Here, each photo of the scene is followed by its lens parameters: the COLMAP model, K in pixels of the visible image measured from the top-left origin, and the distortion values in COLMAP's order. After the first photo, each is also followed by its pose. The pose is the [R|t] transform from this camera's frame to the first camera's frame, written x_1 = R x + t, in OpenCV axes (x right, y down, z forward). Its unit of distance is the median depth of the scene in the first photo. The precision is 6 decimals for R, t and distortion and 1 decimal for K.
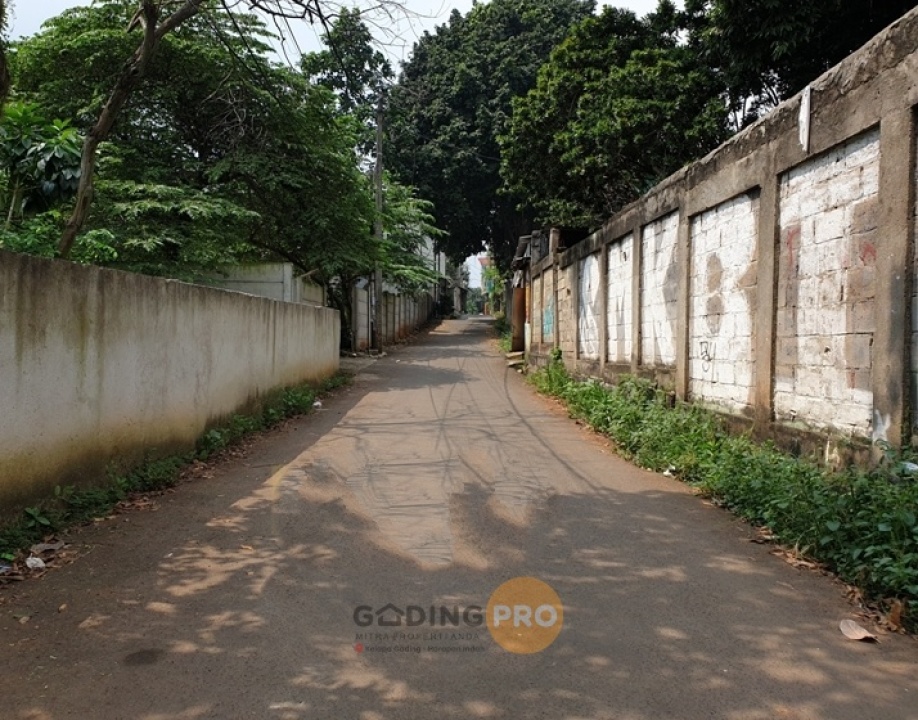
lens RADIAL K [[745.7, 0, 458.9], [0, 745.7, 358.3], [0, 0, 1]] dist [0.005605, -0.000327]
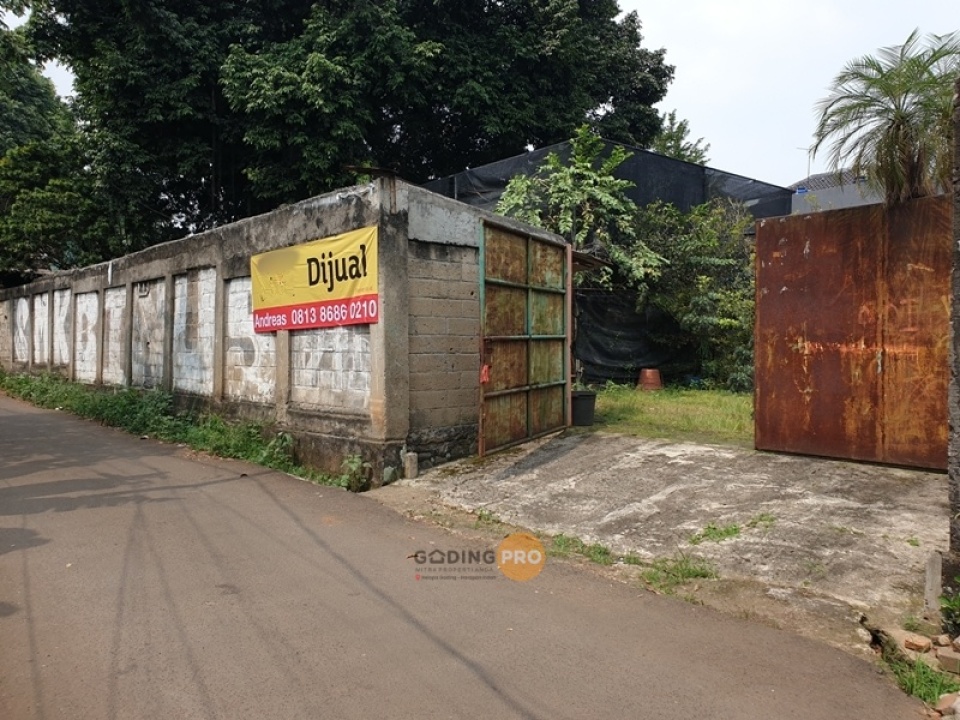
lens RADIAL K [[726.9, 0, 489.0], [0, 726.9, 333.9], [0, 0, 1]] dist [0.015117, -0.002496]
pose [[0.743407, -0.000341, 0.668839, -0.166001], [0.021459, 0.999497, -0.023341, -0.001498], [-0.668495, 0.031704, 0.743041, -1.079770]]
